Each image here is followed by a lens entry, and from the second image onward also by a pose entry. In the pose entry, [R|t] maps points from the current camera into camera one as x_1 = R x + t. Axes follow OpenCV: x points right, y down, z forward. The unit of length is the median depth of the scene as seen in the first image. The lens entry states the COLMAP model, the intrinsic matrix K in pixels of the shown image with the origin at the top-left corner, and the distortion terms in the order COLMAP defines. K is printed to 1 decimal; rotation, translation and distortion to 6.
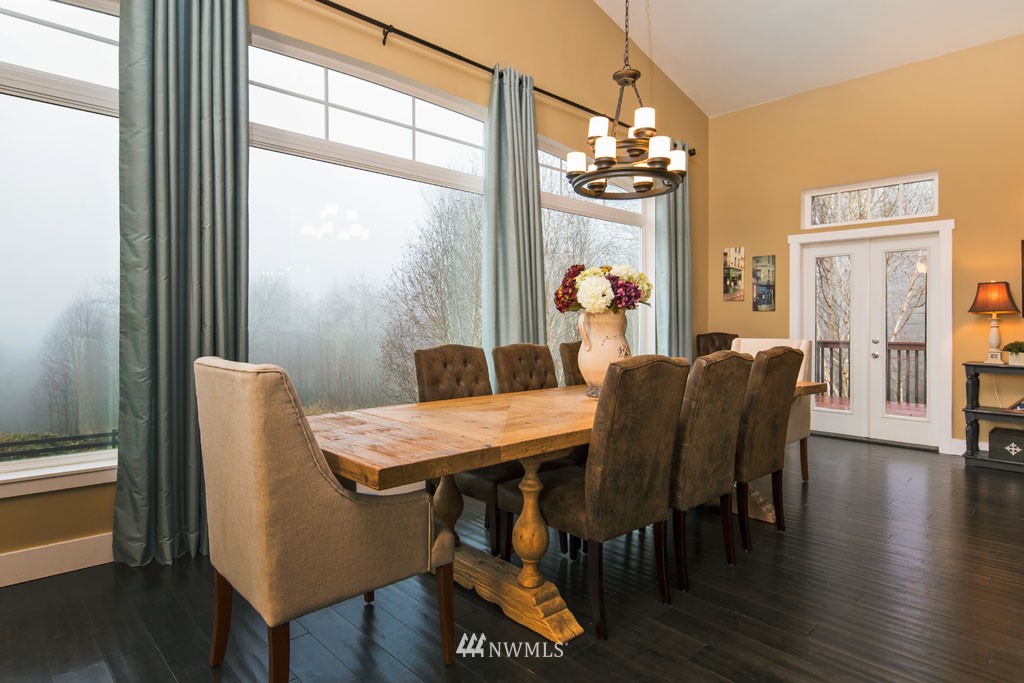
lens RADIAL K [[576.6, 0, 517.0], [0, 576.6, 323.5], [0, 0, 1]] dist [0.025266, 0.000213]
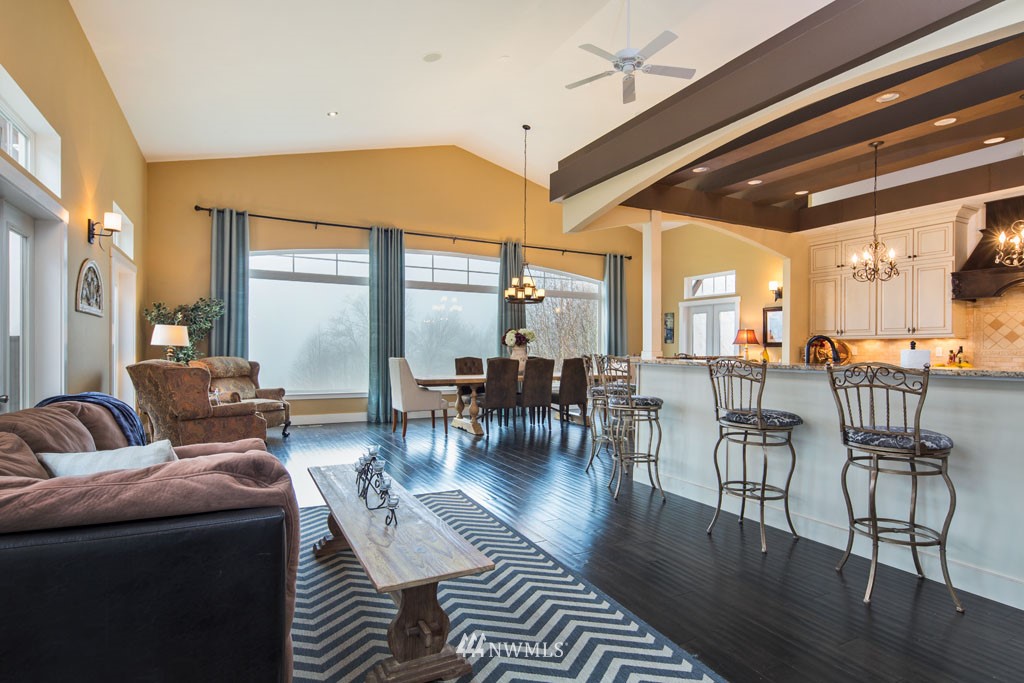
lens RADIAL K [[522.4, 0, 508.5], [0, 522.4, 352.5], [0, 0, 1]] dist [0.001341, 0.000057]
pose [[0.959352, 0.002084, -0.282205, 0.677484], [-0.001672, 0.999997, 0.001703, 0.008607], [0.282208, -0.001162, 0.959353, -1.197505]]
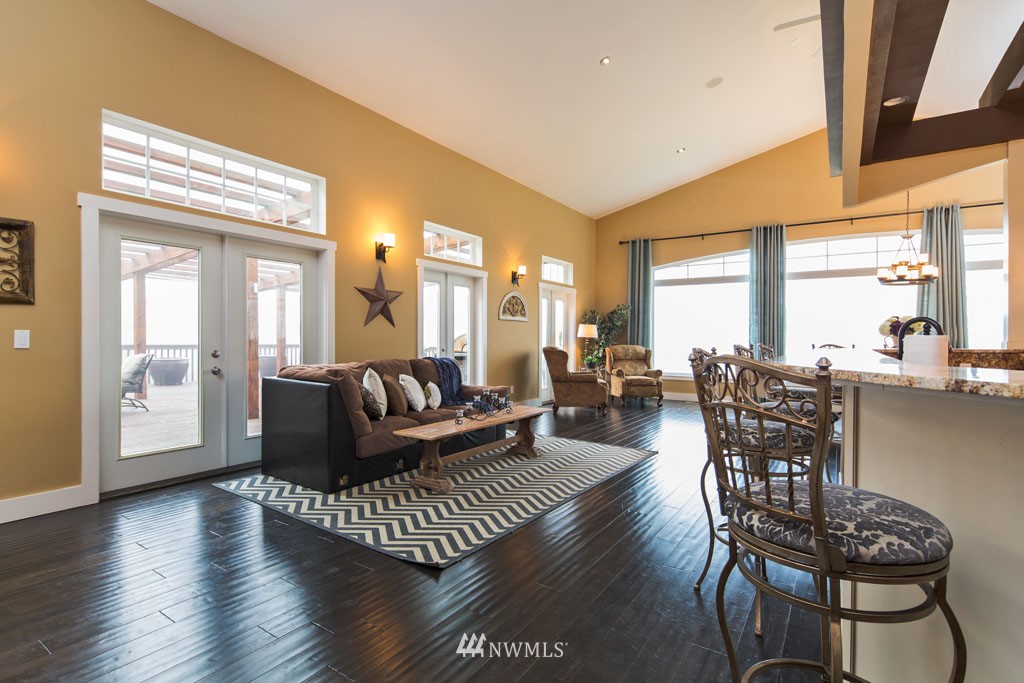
lens RADIAL K [[490.3, 0, 512.0], [0, 490.3, 341.5], [0, 0, 1]] dist [-0.000346, -0.000065]
pose [[0.213735, -0.000529, -0.976892, 1.462063], [-0.009136, 0.999955, -0.002541, 0.021159], [0.976849, 0.009468, 0.213721, -0.800419]]
